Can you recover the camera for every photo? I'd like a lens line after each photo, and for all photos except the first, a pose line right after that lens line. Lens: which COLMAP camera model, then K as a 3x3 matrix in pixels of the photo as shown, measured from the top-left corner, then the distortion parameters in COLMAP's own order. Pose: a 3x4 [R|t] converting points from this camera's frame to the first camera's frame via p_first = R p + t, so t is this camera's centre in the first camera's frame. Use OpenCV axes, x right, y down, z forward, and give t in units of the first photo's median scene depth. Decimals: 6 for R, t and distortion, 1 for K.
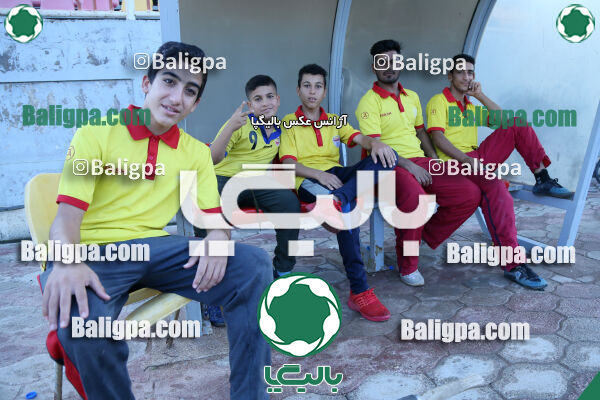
lens RADIAL K [[283.4, 0, 314.7], [0, 283.4, 201.4], [0, 0, 1]] dist [-0.002706, -0.000800]
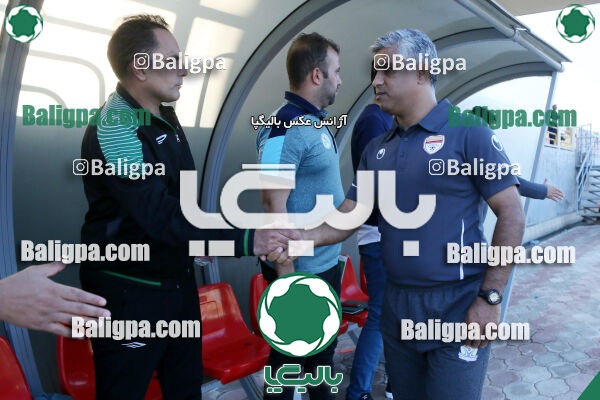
lens RADIAL K [[283.4, 0, 314.7], [0, 283.4, 201.4], [0, 0, 1]] dist [-0.002706, -0.000800]
pose [[0.999993, -0.000943, 0.003687, -1.165864], [0.000943, 1.000000, -0.000177, -0.005333], [-0.003687, 0.000181, 0.999993, 0.007257]]
